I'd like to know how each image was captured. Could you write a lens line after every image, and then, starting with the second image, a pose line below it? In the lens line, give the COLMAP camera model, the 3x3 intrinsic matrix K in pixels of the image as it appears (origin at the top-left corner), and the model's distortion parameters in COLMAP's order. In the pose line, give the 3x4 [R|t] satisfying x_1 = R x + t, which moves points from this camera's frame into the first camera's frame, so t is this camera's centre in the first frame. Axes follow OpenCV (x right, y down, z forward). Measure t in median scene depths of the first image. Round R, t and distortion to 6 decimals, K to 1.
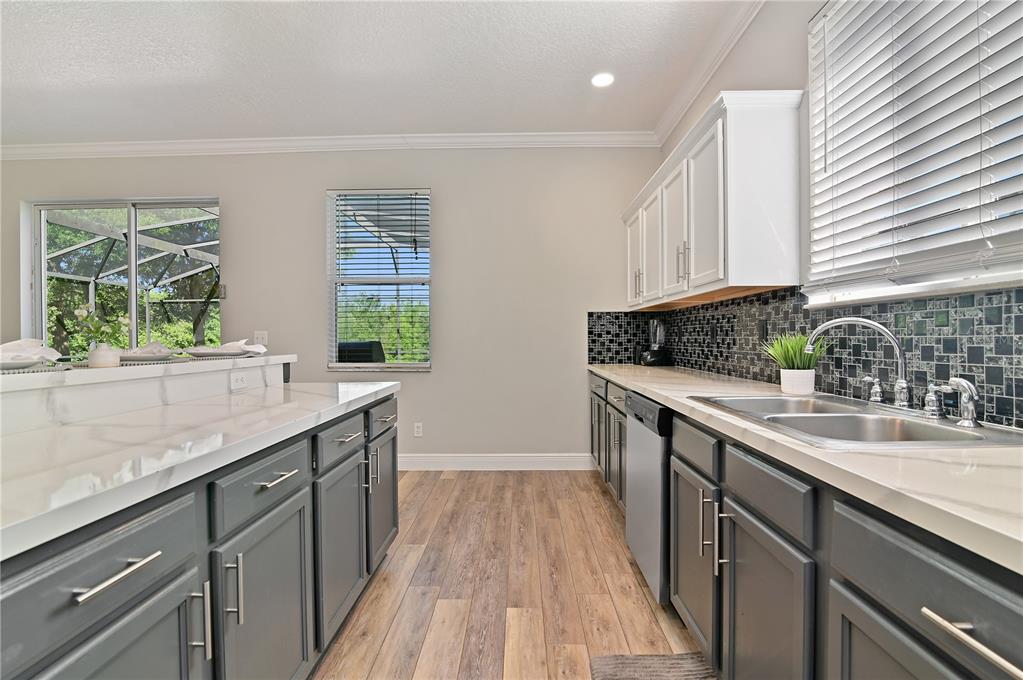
lens RADIAL K [[476.4, 0, 508.3], [0, 476.4, 340.0], [0, 0, 1]] dist [-0.004735, -0.000593]
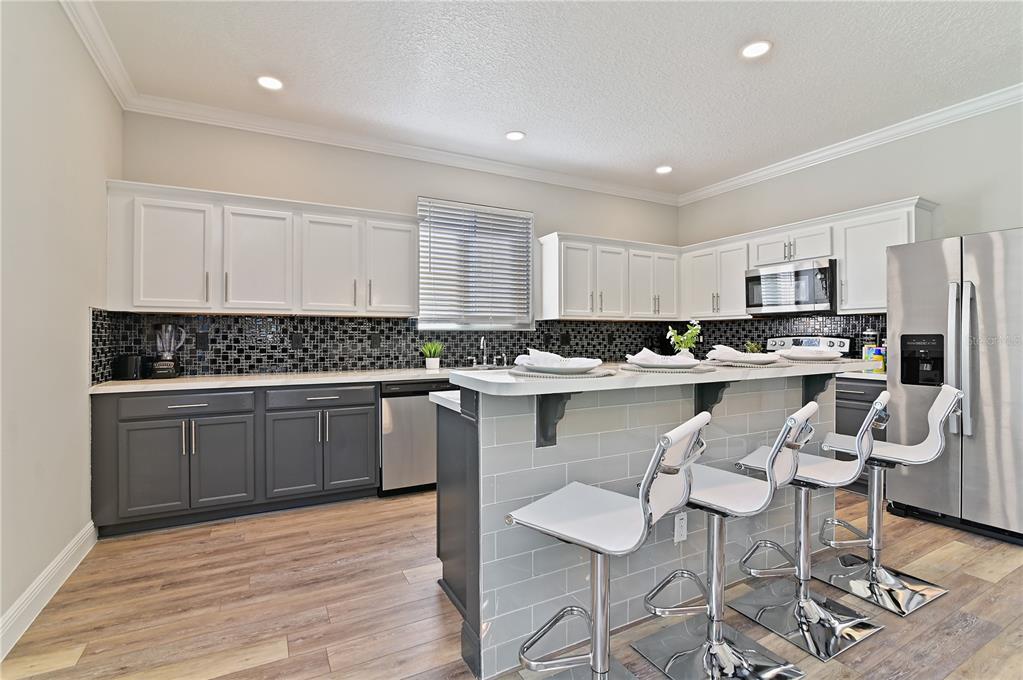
lens RADIAL K [[476.4, 0, 512.4], [0, 476.4, 340.0], [0, 0, 1]] dist [-0.004735, -0.000593]
pose [[-0.492871, 0.013207, 0.870002, -1.359769], [0.013477, 0.999881, -0.007544, 0.000620], [-0.869998, 0.008006, -0.492990, 1.605995]]
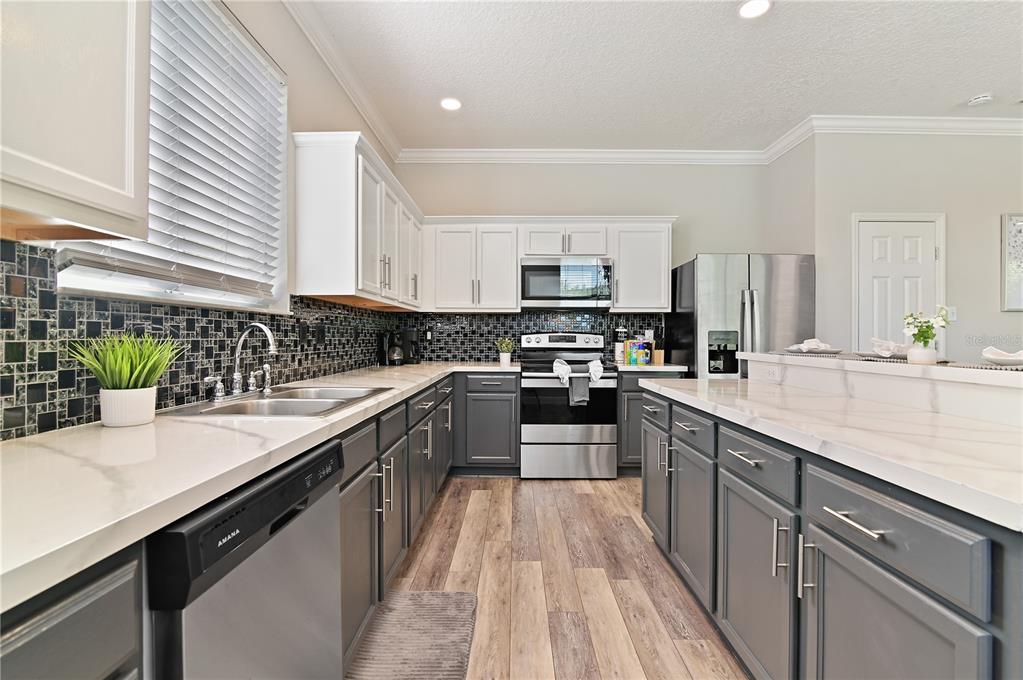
lens RADIAL K [[476.4, 0, 513.5], [0, 476.4, 341.2], [0, 0, 1]] dist [-0.004735, -0.000593]
pose [[-0.999577, 0.013311, -0.025840, 0.076911], [0.013023, 0.999852, 0.011251, -0.003937], [0.025986, 0.010910, -0.999603, 1.529537]]
